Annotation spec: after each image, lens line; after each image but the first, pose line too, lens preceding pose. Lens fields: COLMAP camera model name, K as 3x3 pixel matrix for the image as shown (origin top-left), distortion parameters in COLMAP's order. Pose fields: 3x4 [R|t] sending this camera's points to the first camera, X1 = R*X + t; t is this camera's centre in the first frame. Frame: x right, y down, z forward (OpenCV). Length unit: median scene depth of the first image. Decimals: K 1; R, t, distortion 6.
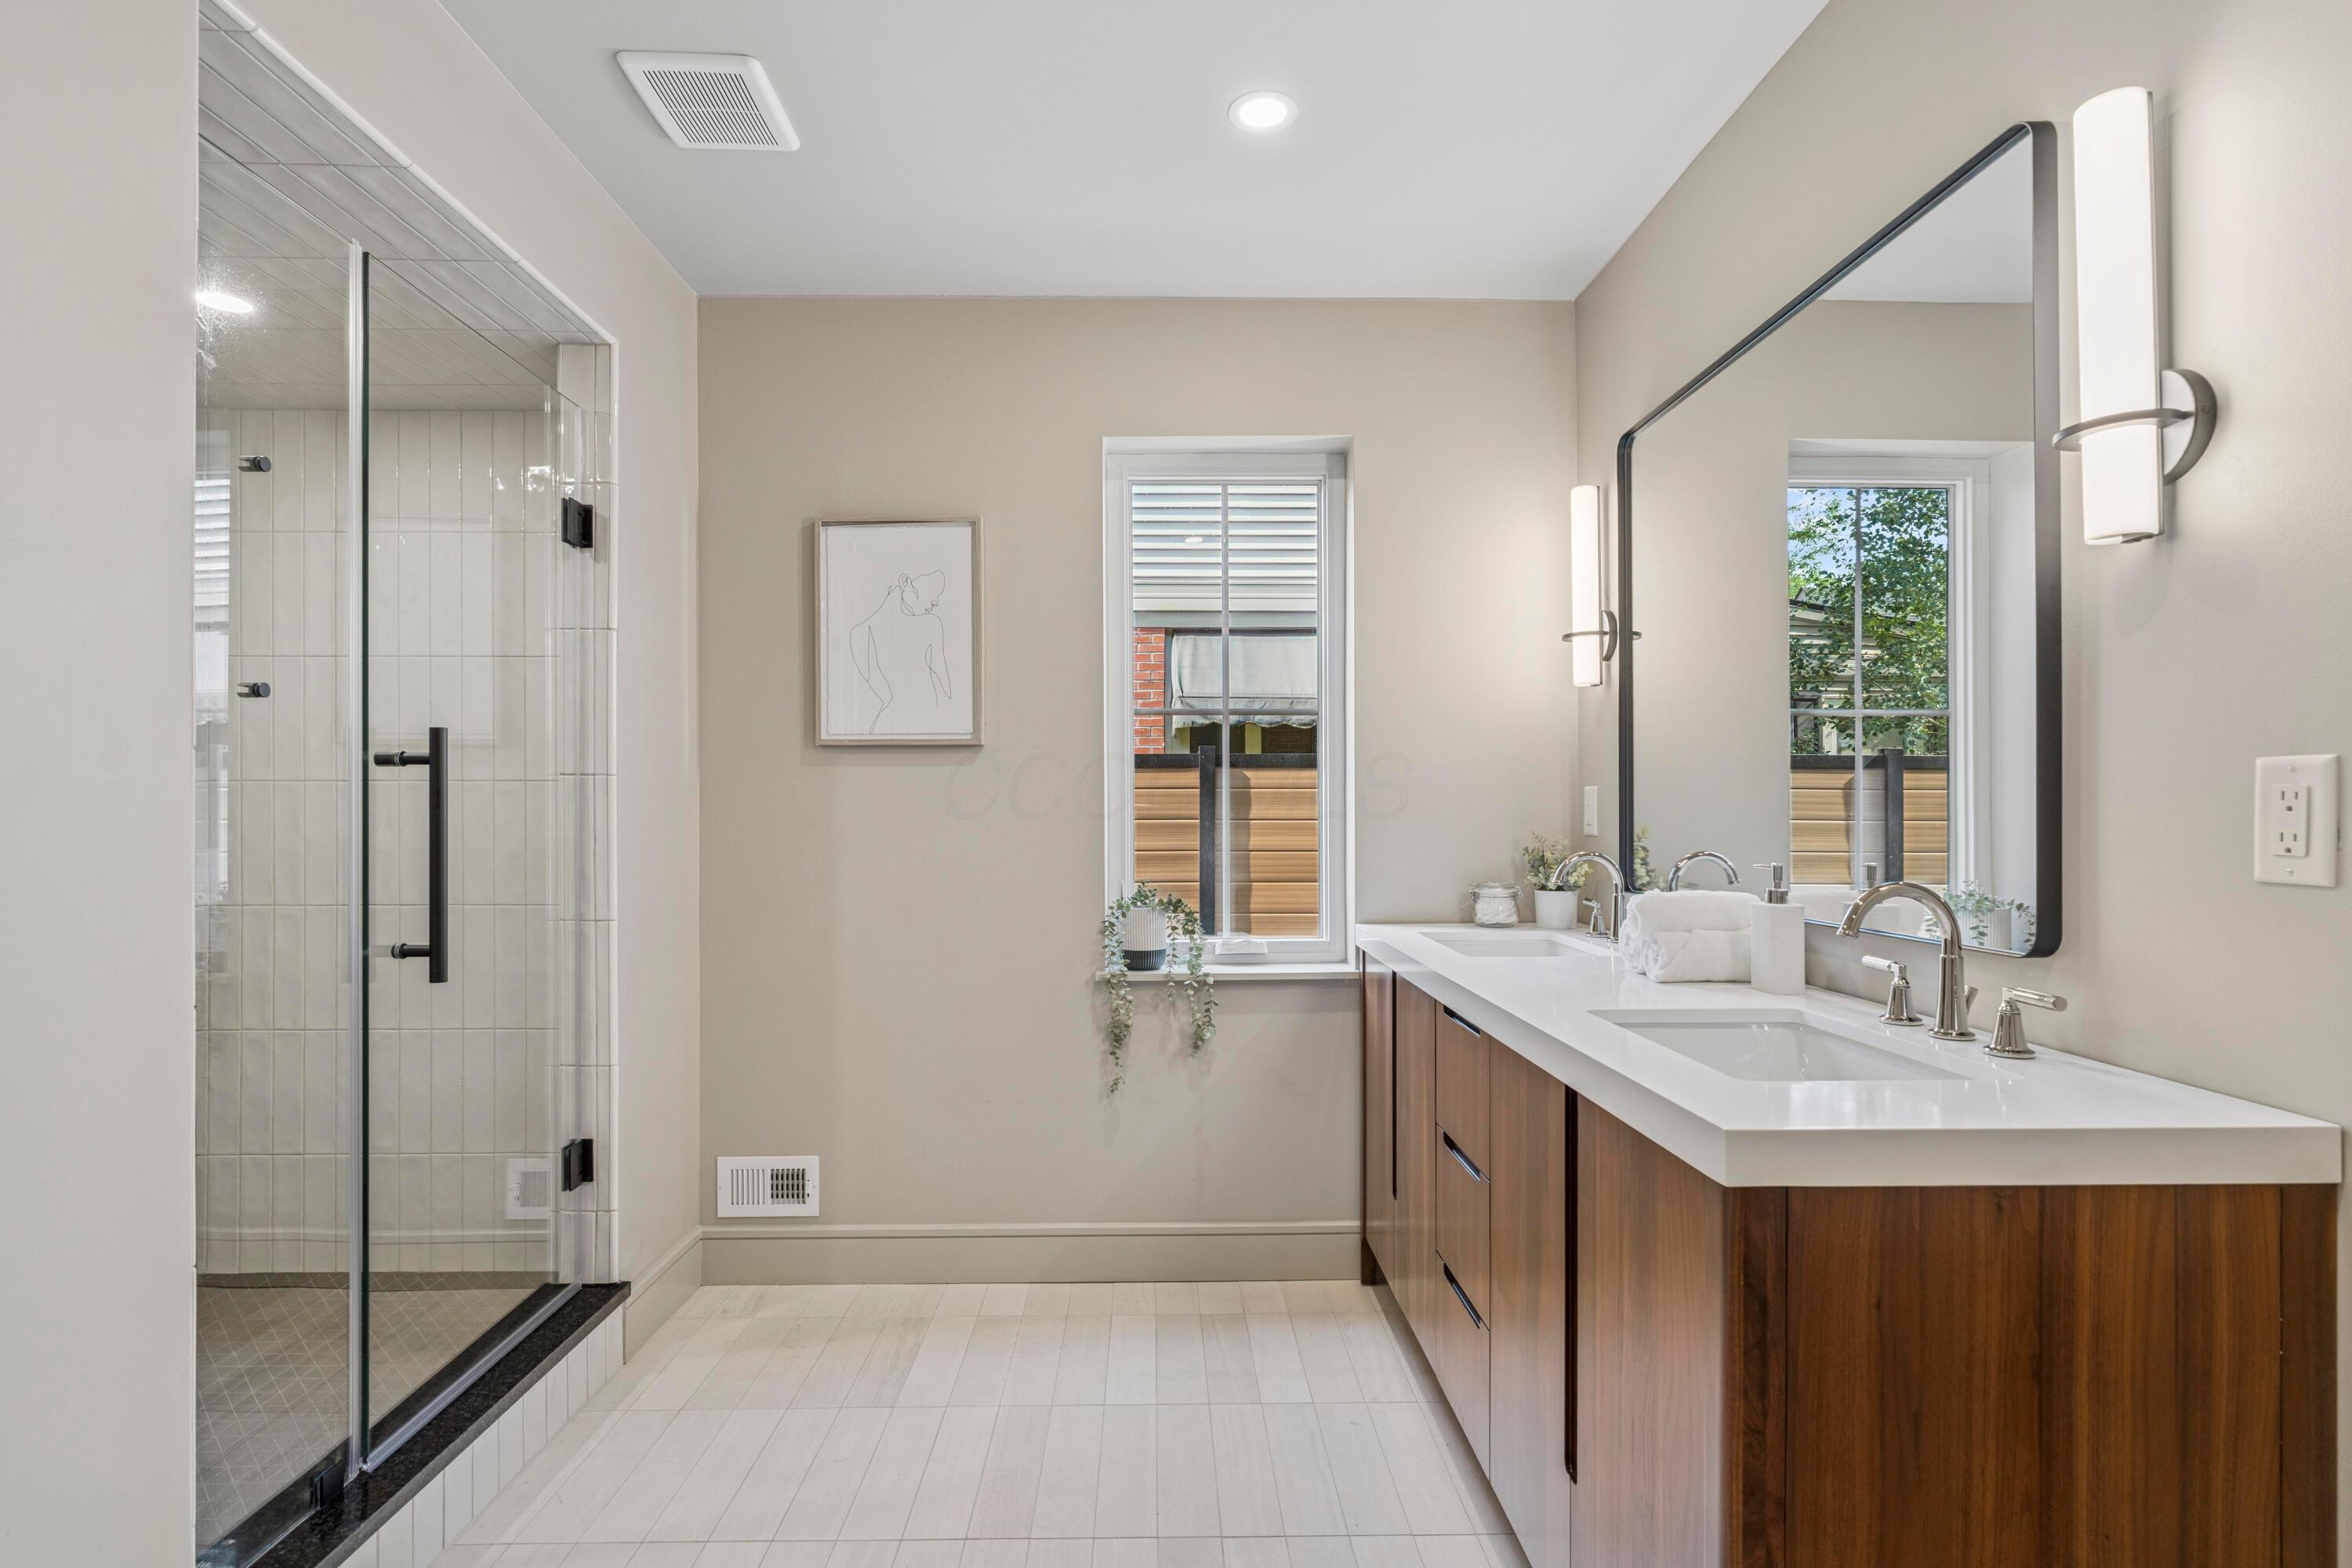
lens RADIAL K [[1170.6, 0, 1175.6], [0, 1170.6, 804.2], [0, 0, 1]] dist [-0.000194, 0.000496]
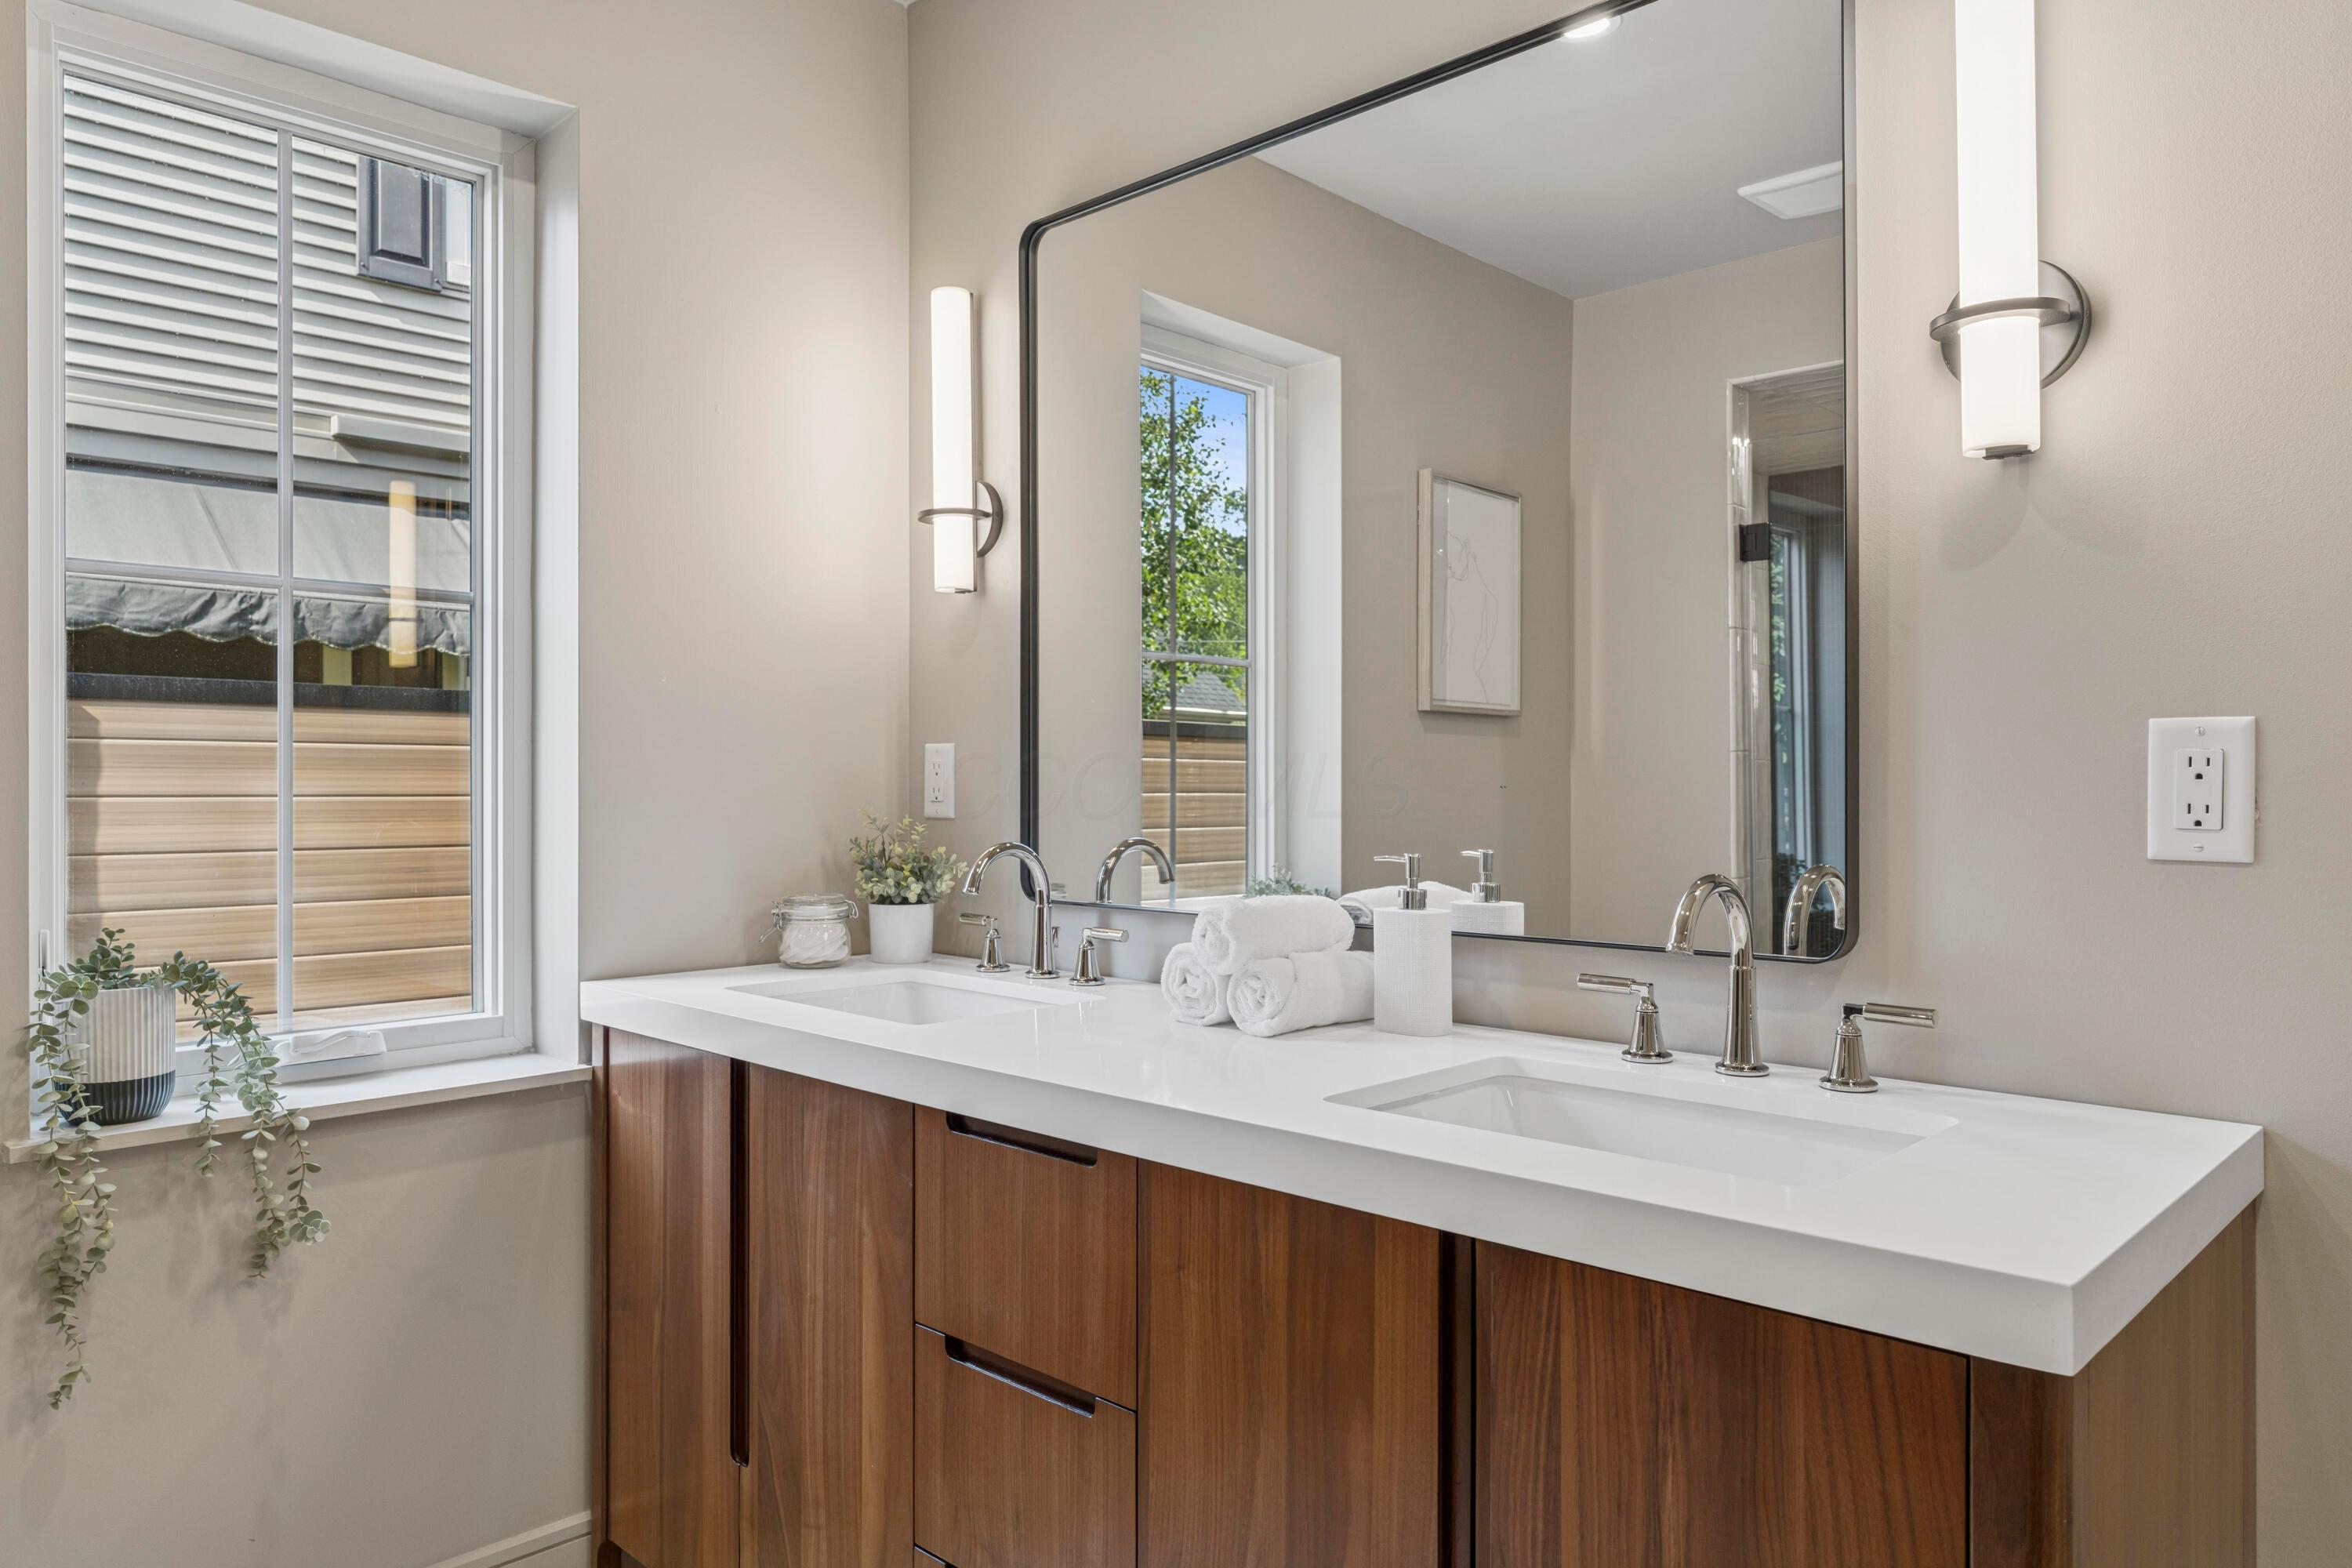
lens RADIAL K [[1561.9, 0, 1173.1], [0, 1561.9, 772.5], [0, 0, 1]] dist [0.009945, 0.000925]
pose [[0.714640, 0.006170, 0.699465, -0.170895], [-0.005243, 0.999980, -0.003464, 0.003472], [-0.699473, -0.001192, 0.714658, 0.272550]]
